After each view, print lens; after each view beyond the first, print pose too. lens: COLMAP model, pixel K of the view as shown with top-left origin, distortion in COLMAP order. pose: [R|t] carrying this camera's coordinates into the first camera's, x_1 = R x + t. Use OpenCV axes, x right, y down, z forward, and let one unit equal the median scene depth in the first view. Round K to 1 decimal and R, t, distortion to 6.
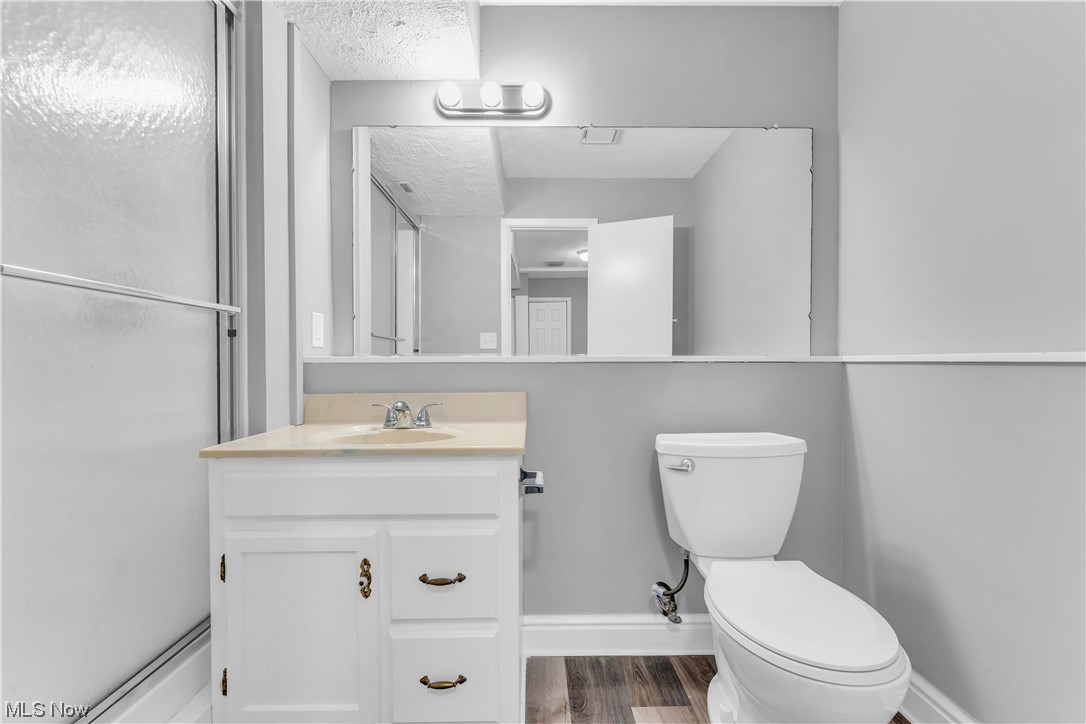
lens RADIAL K [[437.3, 0, 537.1], [0, 437.3, 367.9], [0, 0, 1]] dist [0.001595, -0.000279]
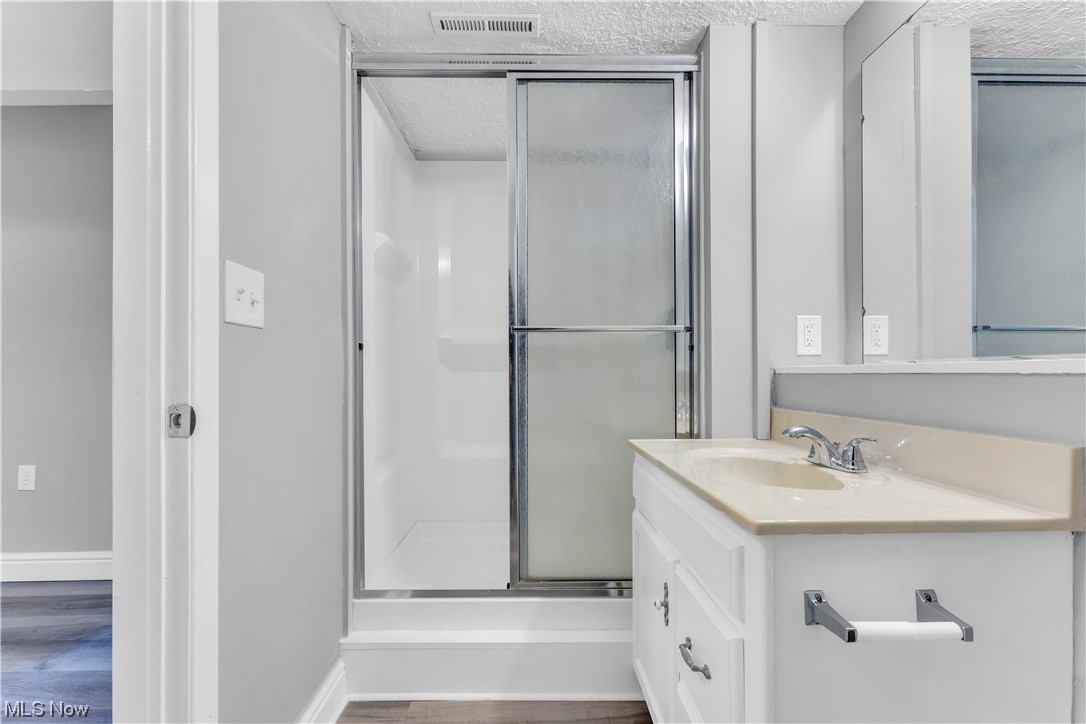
lens RADIAL K [[437.3, 0, 537.1], [0, 437.3, 367.9], [0, 0, 1]] dist [0.001595, -0.000279]
pose [[-0.004392, -0.010032, -0.999940, 0.388821], [-0.007660, 0.999921, -0.009998, -0.009806], [0.999961, 0.007615, -0.004468, 0.510447]]
